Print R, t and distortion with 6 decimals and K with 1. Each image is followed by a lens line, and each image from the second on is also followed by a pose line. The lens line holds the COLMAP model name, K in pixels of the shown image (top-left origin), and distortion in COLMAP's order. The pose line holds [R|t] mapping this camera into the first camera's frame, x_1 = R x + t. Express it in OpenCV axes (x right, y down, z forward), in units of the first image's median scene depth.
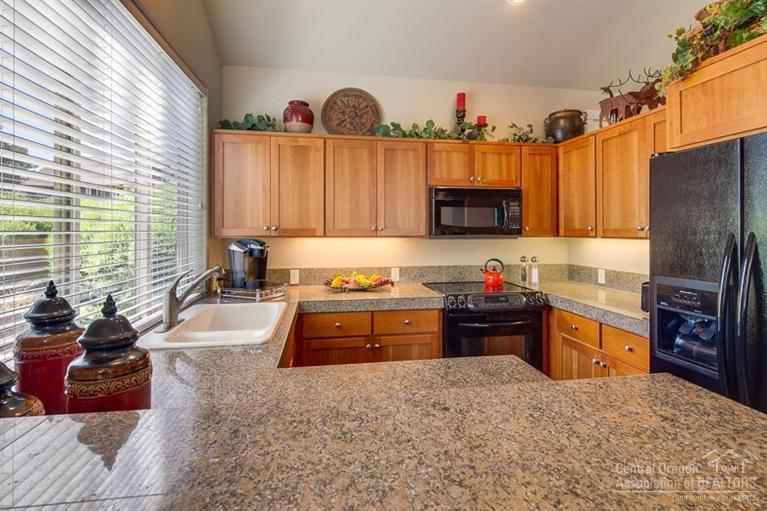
lens RADIAL K [[374.2, 0, 384.8], [0, 374.2, 227.9], [0, 0, 1]] dist [-0.001466, -0.000340]
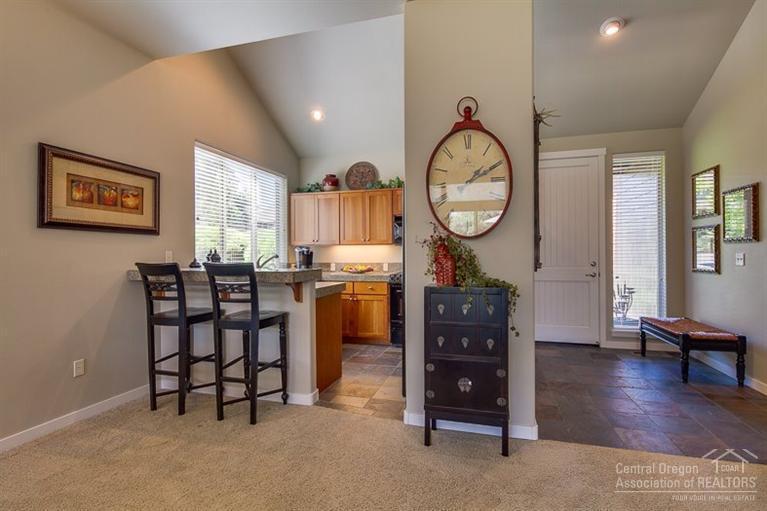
lens RADIAL K [[372.4, 0, 386.1], [0, 372.4, 254.9], [0, 0, 1]] dist [-0.001514, -0.000359]
pose [[0.905199, -0.005655, -0.424951, 0.829122], [0.007588, 0.999967, 0.002857, 0.068833], [0.424921, -0.005810, 0.905212, -0.600871]]
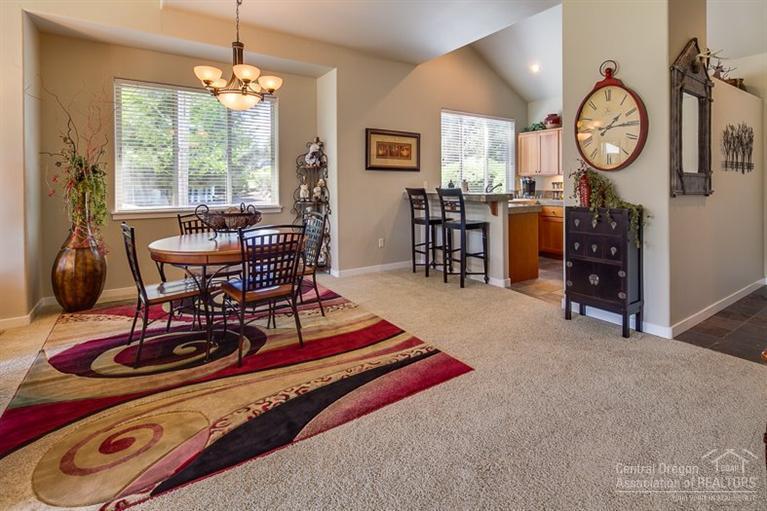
lens RADIAL K [[373.3, 0, 384.8], [0, 373.3, 188.6], [0, 0, 1]] dist [-0.001514, -0.000193]
pose [[0.409659, 0.006275, -0.912217, 1.366151], [0.007375, 0.999921, 0.010190, 0.071499], [0.912209, -0.010902, 0.409580, -0.798705]]
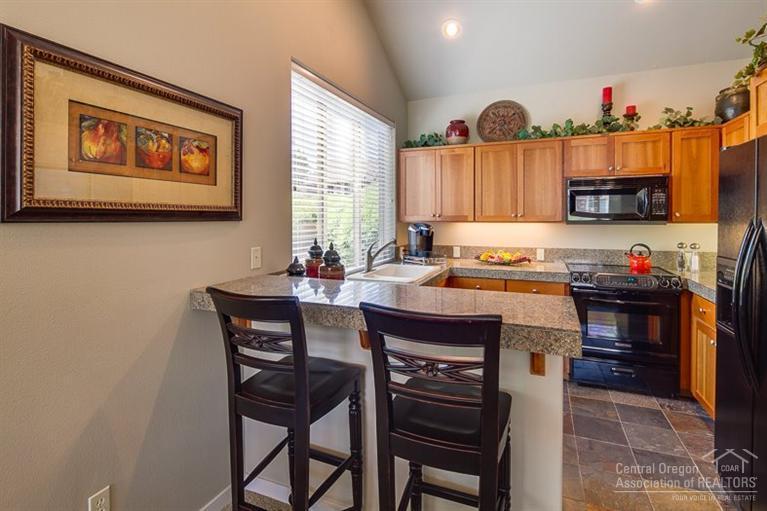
lens RADIAL K [[377.7, 0, 382.9], [0, 377.7, 218.7], [0, 0, 1]] dist [-0.000606, -0.000227]
pose [[0.844505, -0.000362, -0.535548, 0.266258], [0.006696, 0.999929, 0.009884, -0.002401], [0.535506, -0.011933, 0.844447, -0.281855]]
